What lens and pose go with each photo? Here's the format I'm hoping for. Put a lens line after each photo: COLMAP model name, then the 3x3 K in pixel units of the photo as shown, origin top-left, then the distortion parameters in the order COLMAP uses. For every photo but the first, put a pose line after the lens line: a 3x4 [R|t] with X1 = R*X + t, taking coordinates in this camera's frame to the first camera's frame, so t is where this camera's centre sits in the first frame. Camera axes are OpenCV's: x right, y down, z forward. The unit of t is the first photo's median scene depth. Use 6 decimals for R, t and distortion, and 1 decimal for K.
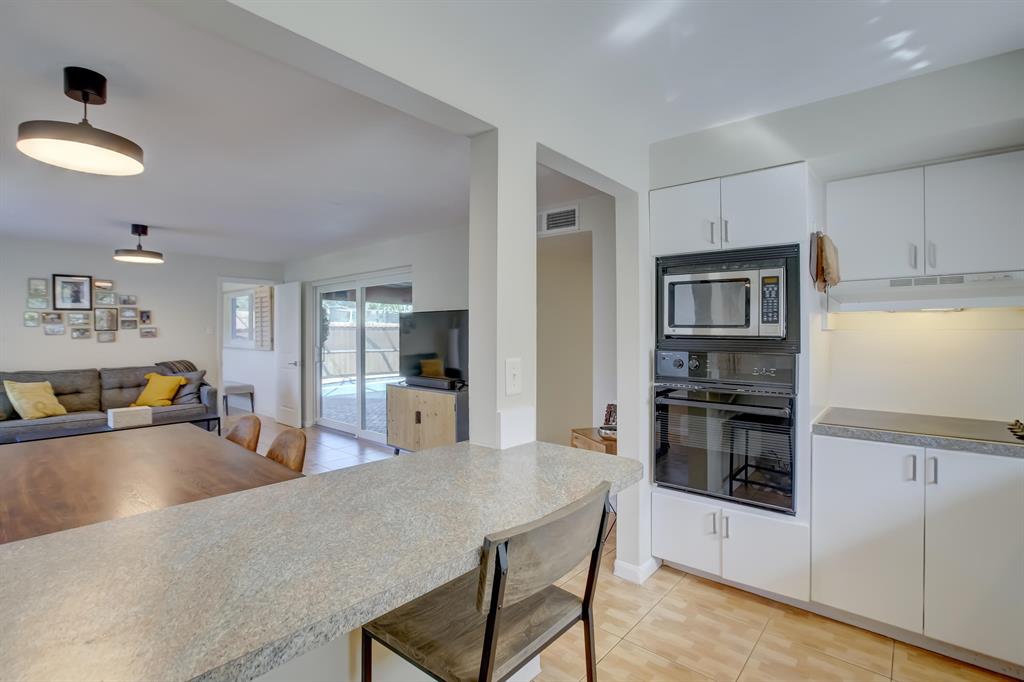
lens RADIAL K [[485.9, 0, 508.5], [0, 485.9, 332.2], [0, 0, 1]] dist [-0.042190, 0.013904]
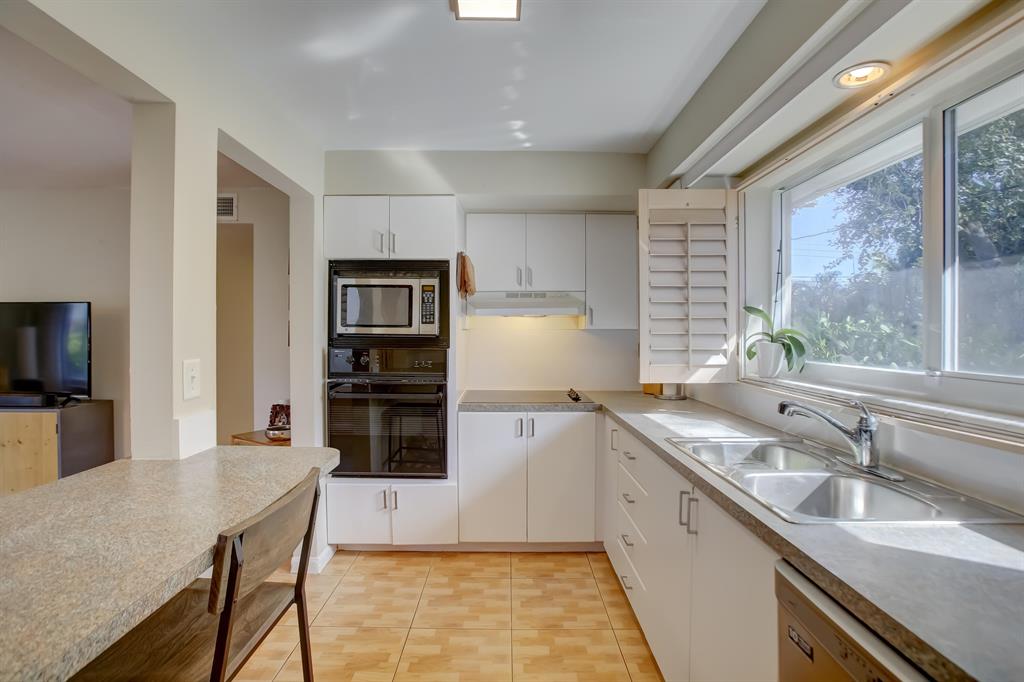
lens RADIAL K [[485.9, 0, 509.1], [0, 485.9, 336.1], [0, 0, 1]] dist [-0.042190, 0.013904]
pose [[0.756146, -0.005166, 0.654382, -0.109113], [-0.001112, 0.999957, 0.009179, 0.001222], [-0.654402, -0.007668, 0.756108, -0.063140]]
